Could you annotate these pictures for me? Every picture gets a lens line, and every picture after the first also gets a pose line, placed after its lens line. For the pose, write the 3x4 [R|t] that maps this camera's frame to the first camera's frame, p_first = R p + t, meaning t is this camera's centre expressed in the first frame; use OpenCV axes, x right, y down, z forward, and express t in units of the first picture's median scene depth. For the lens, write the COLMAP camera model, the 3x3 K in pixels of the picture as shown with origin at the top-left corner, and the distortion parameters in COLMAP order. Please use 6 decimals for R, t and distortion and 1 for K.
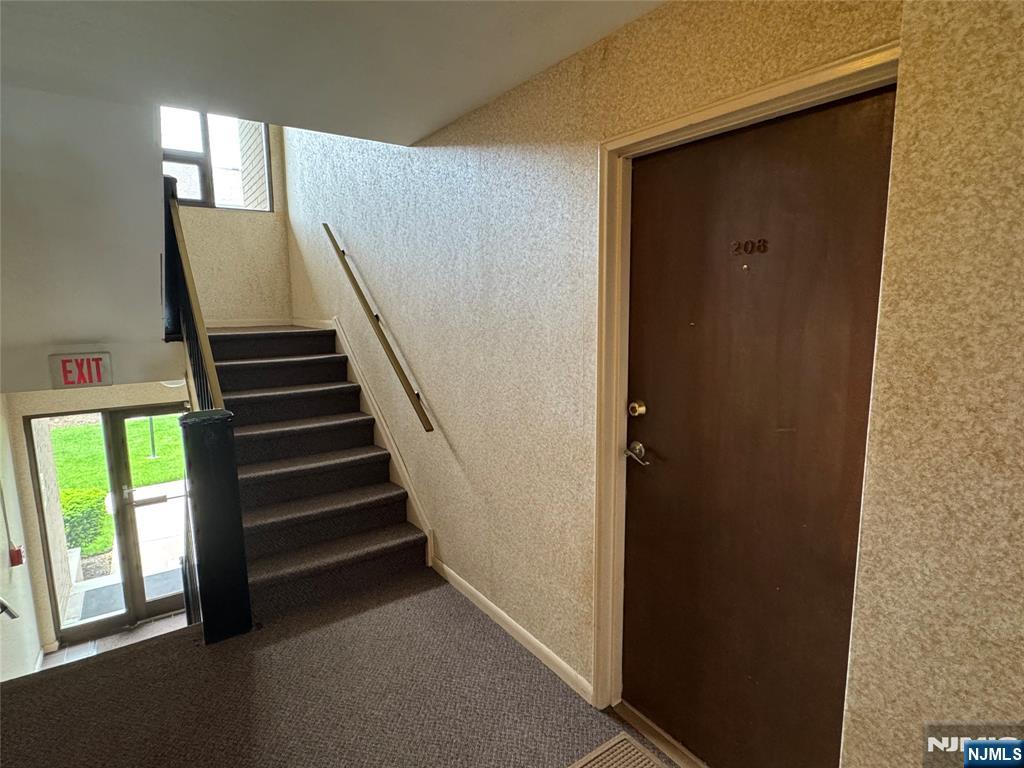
lens RADIAL K [[562.6, 0, 513.0], [0, 562.6, 384.7], [0, 0, 1]] dist [0.000282, -0.000255]
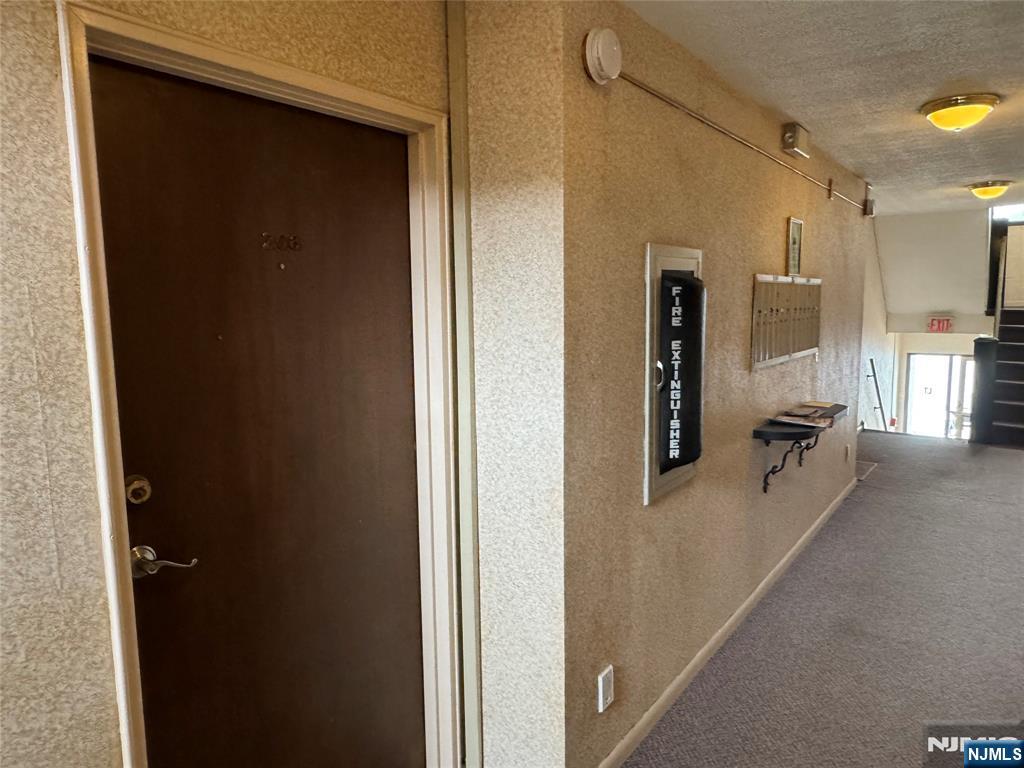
lens RADIAL K [[684.2, 0, 512.0], [0, 684.2, 382.4], [0, 0, 1]] dist [0.001937, 0.000922]
pose [[-0.330888, -0.098837, 0.938480, -0.732069], [0.157187, 0.974834, 0.158086, -0.152507], [-0.930487, 0.199826, -0.307025, 1.080257]]
